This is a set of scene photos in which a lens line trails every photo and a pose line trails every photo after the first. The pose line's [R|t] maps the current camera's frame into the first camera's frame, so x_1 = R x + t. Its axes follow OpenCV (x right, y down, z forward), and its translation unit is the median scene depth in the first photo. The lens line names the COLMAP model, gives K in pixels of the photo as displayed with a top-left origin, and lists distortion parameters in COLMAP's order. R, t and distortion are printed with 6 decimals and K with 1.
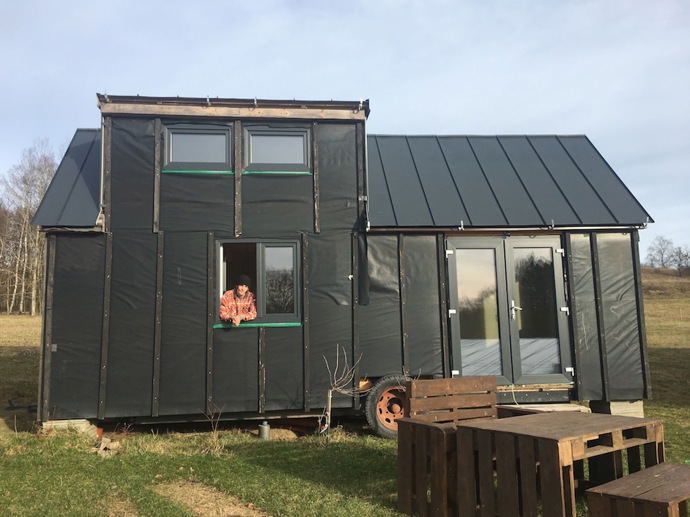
lens RADIAL K [[577.9, 0, 345.0], [0, 577.9, 258.5], [0, 0, 1]] dist [0.035043, -0.002071]
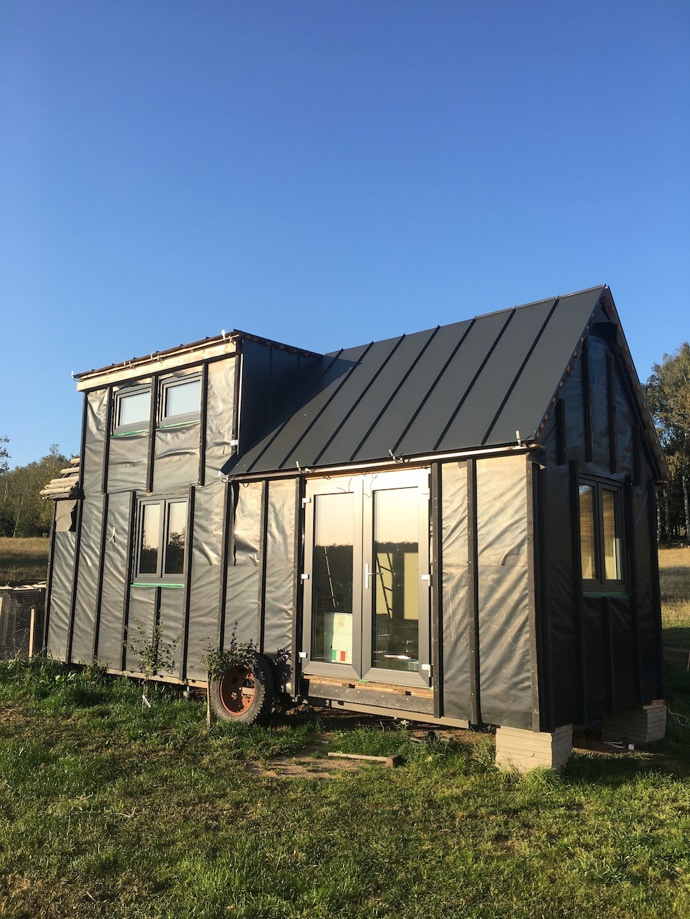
lens RADIAL K [[772.6, 0, 352.2], [0, 772.6, 457.3], [0, 0, 1]] dist [0.042935, -0.013539]
pose [[0.706231, -0.078222, -0.703647, 0.973132], [0.065729, 0.996829, -0.044845, -0.018055], [0.704924, -0.014579, 0.709133, 0.297854]]
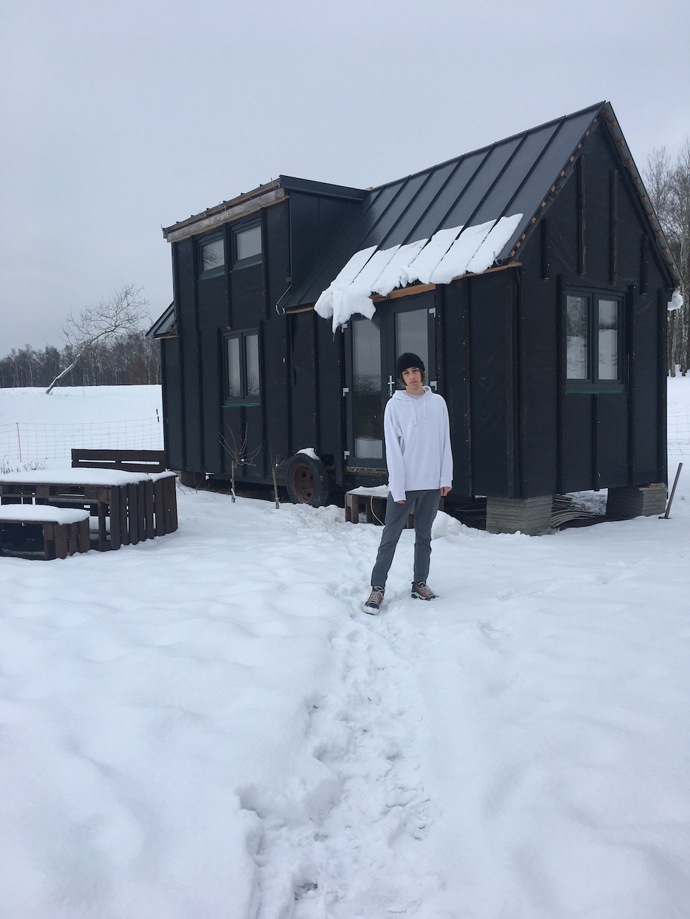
lens RADIAL K [[772.6, 0, 352.2], [0, 772.6, 457.3], [0, 0, 1]] dist [0.042935, -0.013539]
pose [[0.563888, 0.053190, -0.824137, 1.221442], [0.118720, 0.982338, 0.144630, 0.018507], [0.817274, -0.179397, 0.547614, 0.294427]]
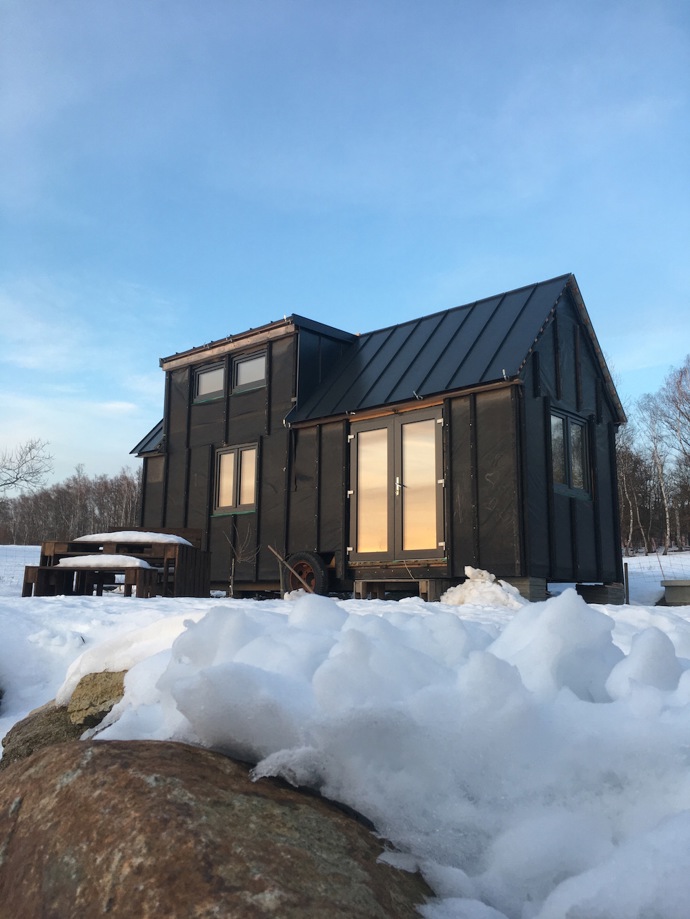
lens RADIAL K [[769.7, 0, 345.0], [0, 769.7, 459.5], [0, 0, 1]] dist [0.035043, -0.002071]
pose [[0.685920, -0.101975, -0.720496, 1.188710], [0.072435, 0.994783, -0.071837, 0.131642], [0.724063, -0.002915, 0.689728, 0.017036]]
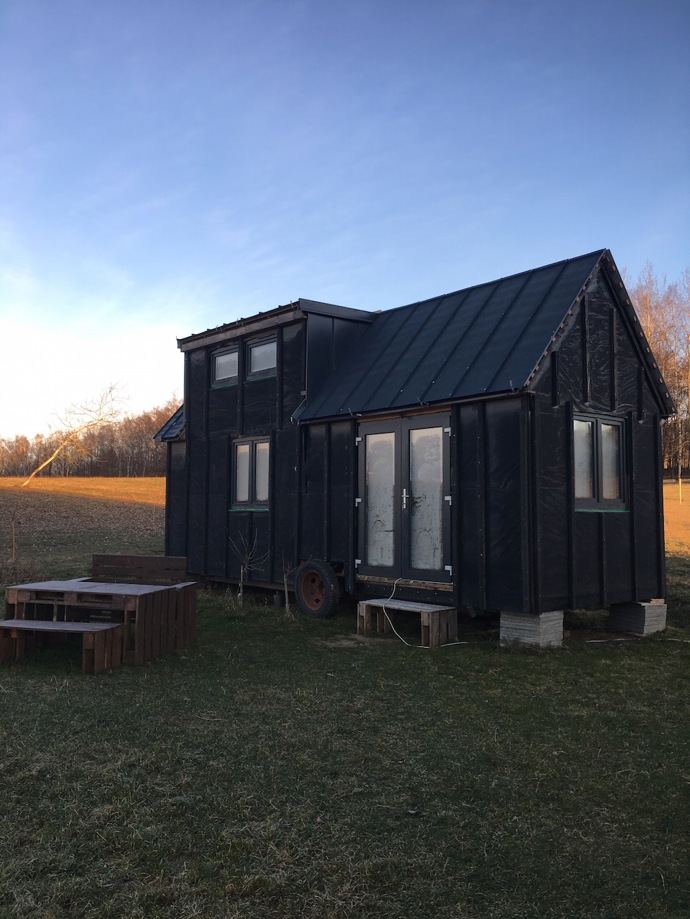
lens RADIAL K [[769.7, 0, 345.0], [0, 769.7, 459.5], [0, 0, 1]] dist [0.035043, -0.002071]
pose [[0.590309, -0.030272, -0.806609, 1.212669], [0.089547, 0.995584, 0.028170, -0.015367], [0.802195, -0.088858, 0.590413, 0.213898]]
